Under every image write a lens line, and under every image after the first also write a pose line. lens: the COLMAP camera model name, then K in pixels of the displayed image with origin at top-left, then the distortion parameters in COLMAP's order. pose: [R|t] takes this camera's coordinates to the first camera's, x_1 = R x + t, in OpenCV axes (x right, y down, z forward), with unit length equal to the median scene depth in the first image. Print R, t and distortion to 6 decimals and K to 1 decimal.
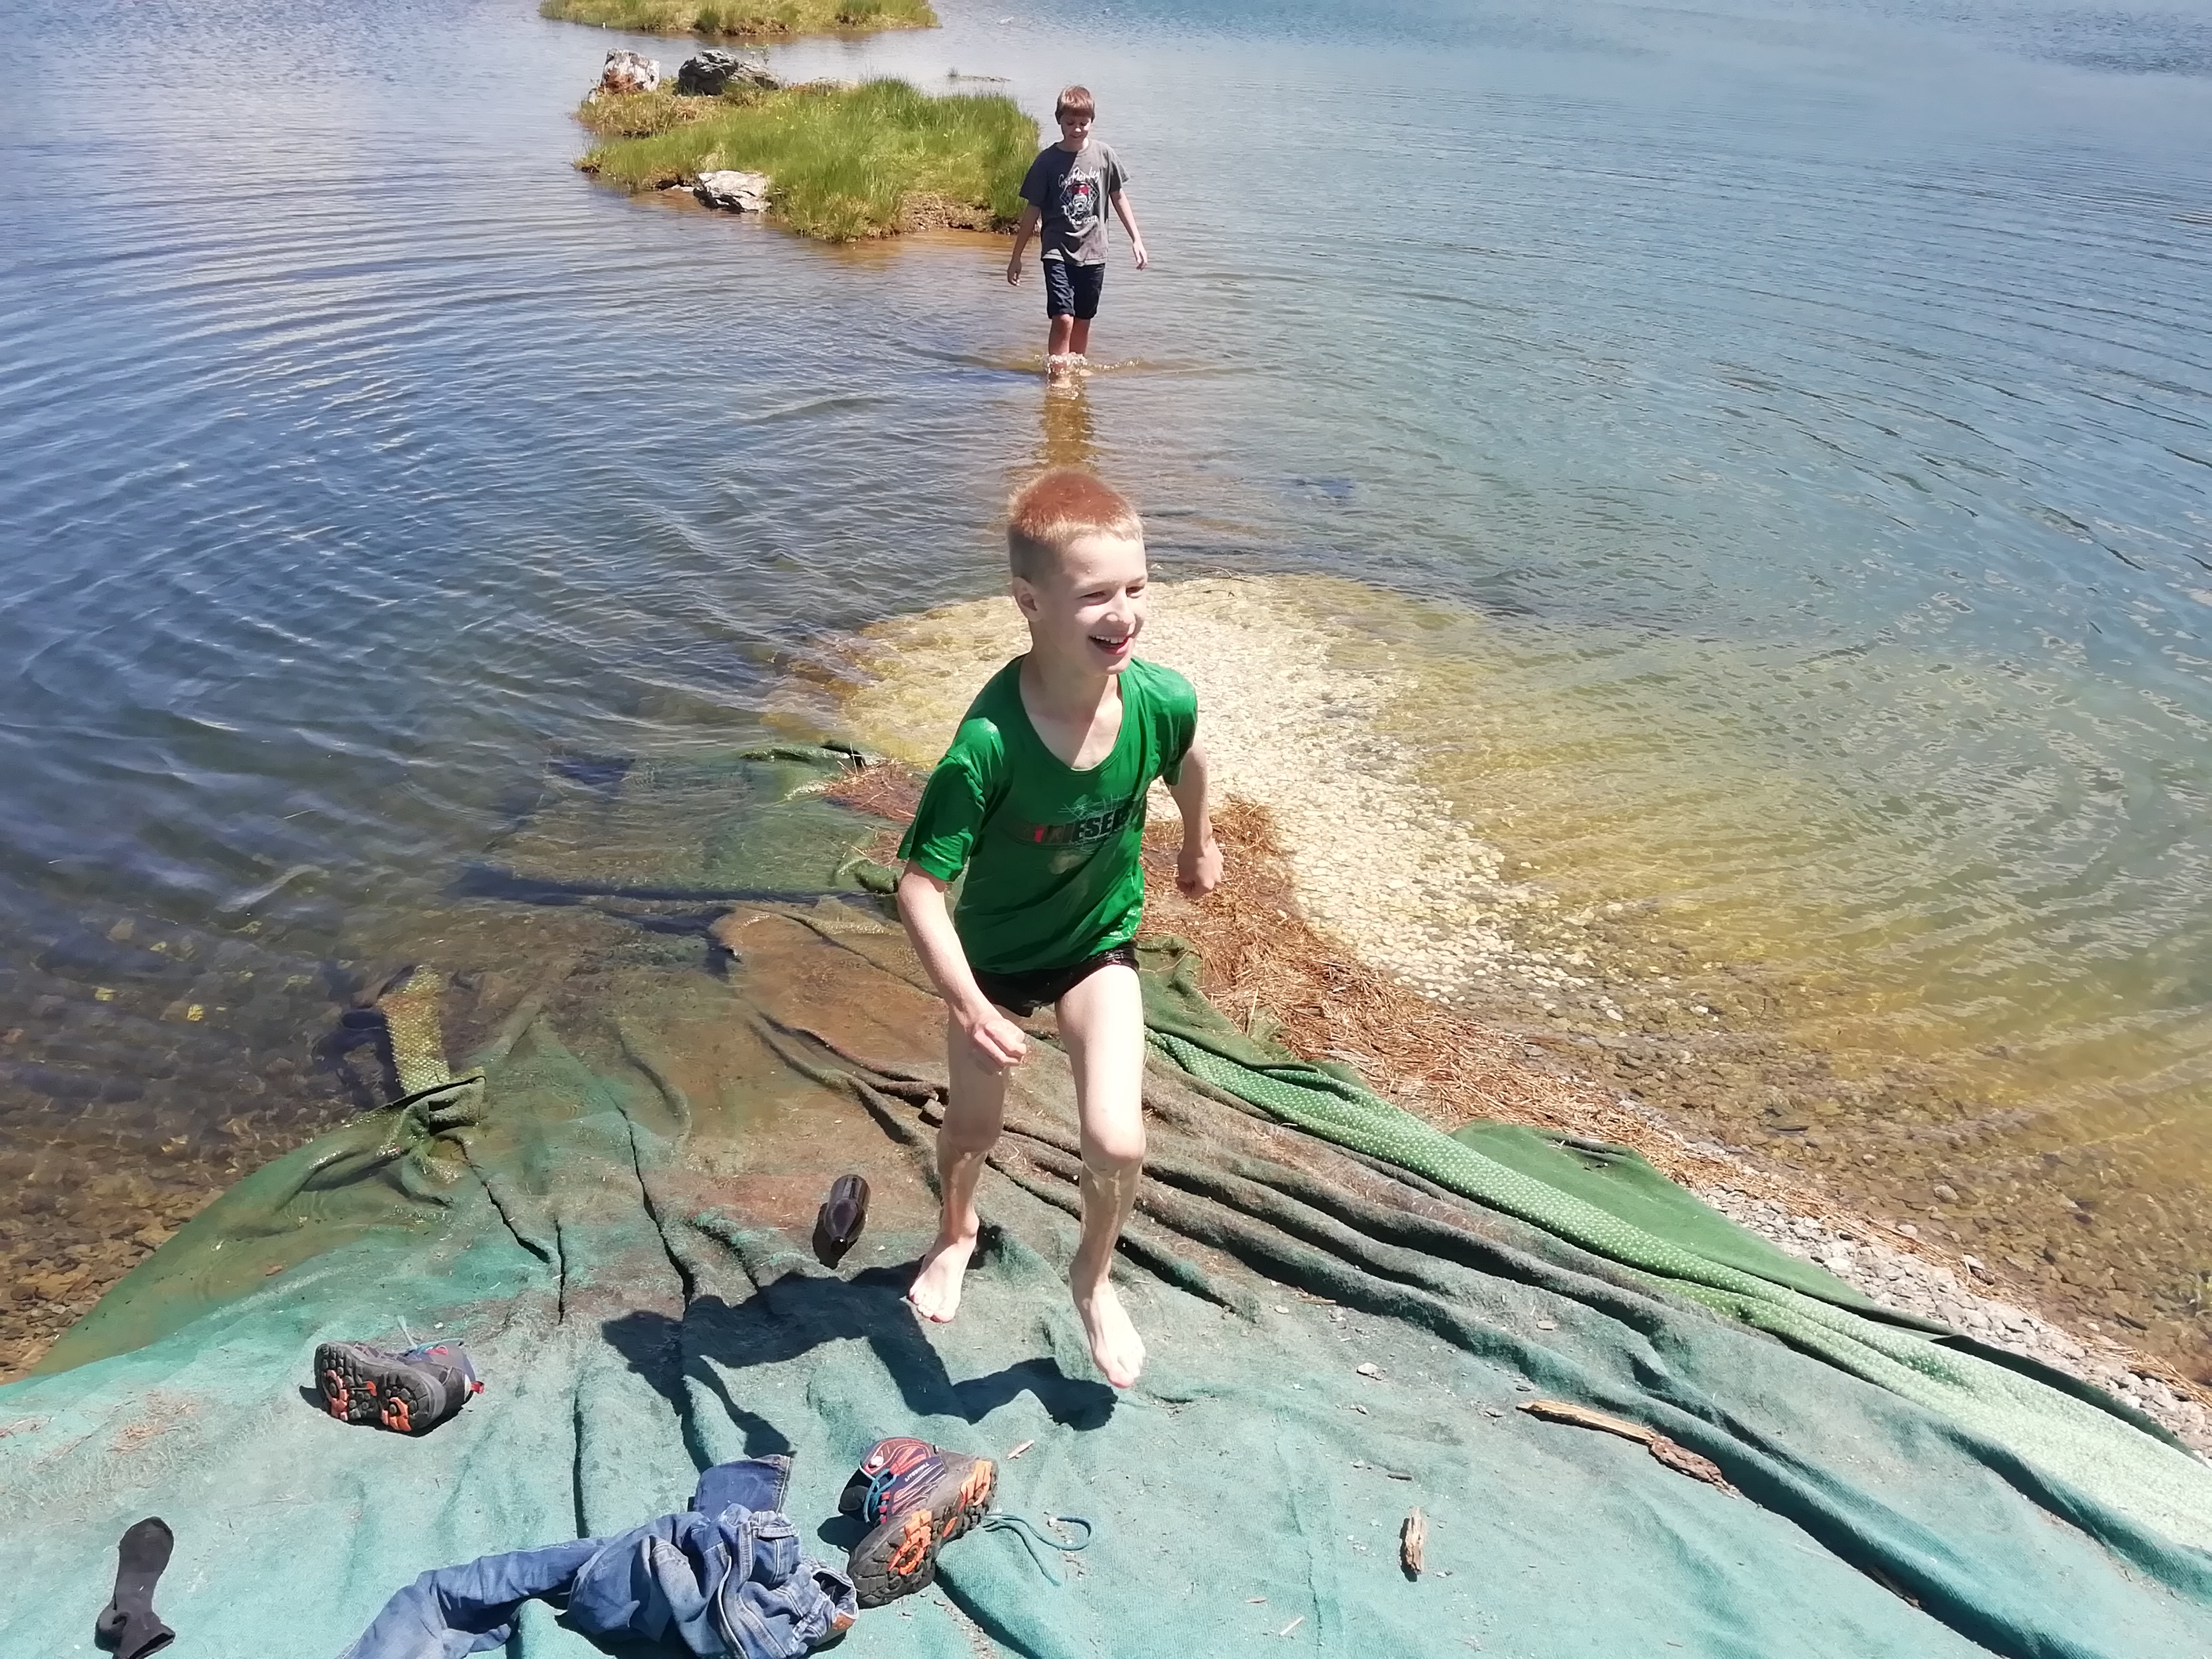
lens RADIAL K [[2165.7, 0, 1106.0], [0, 2165.7, 829.5], [0, 0, 1]] dist [0.067386, -0.117014]
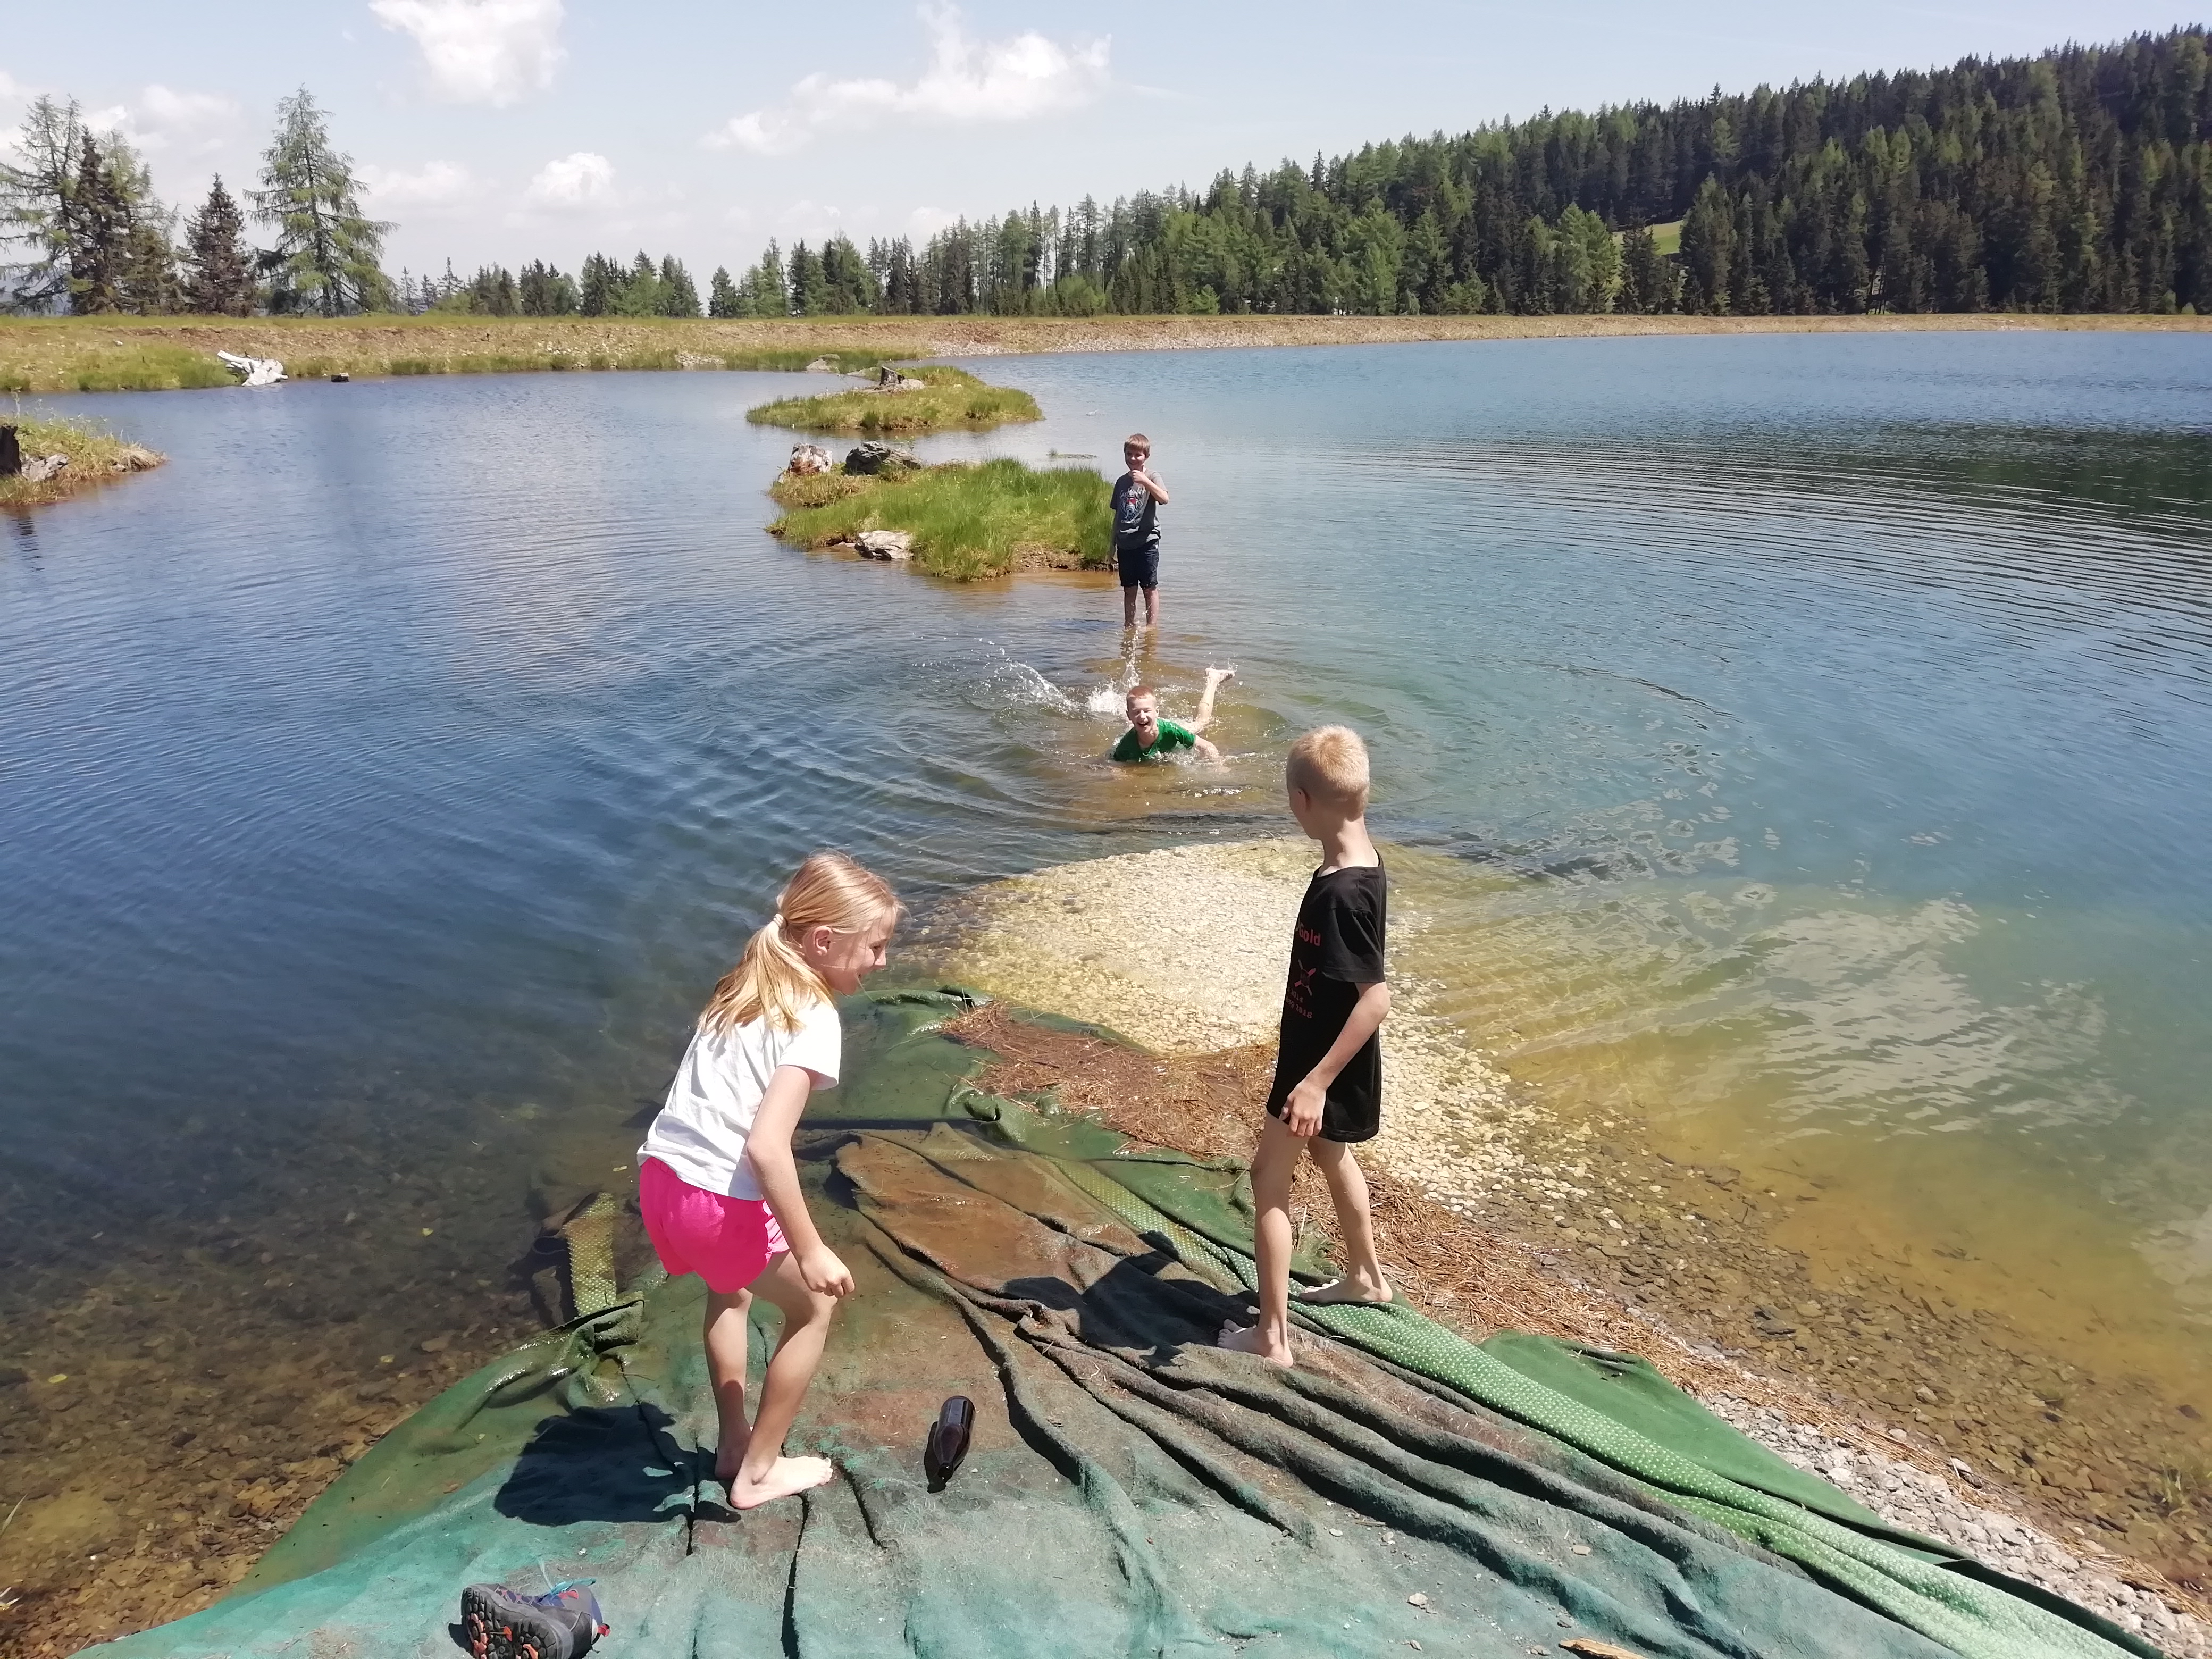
lens RADIAL K [[1635.7, 0, 1095.7], [0, 1635.7, 830.4], [0, 0, 1]] dist [0.031224, -0.031245]
pose [[0.998432, -0.020241, -0.052194, 0.008441], [0.014659, 0.994342, -0.105211, -0.040927], [0.054029, 0.104281, 0.993079, 0.110202]]
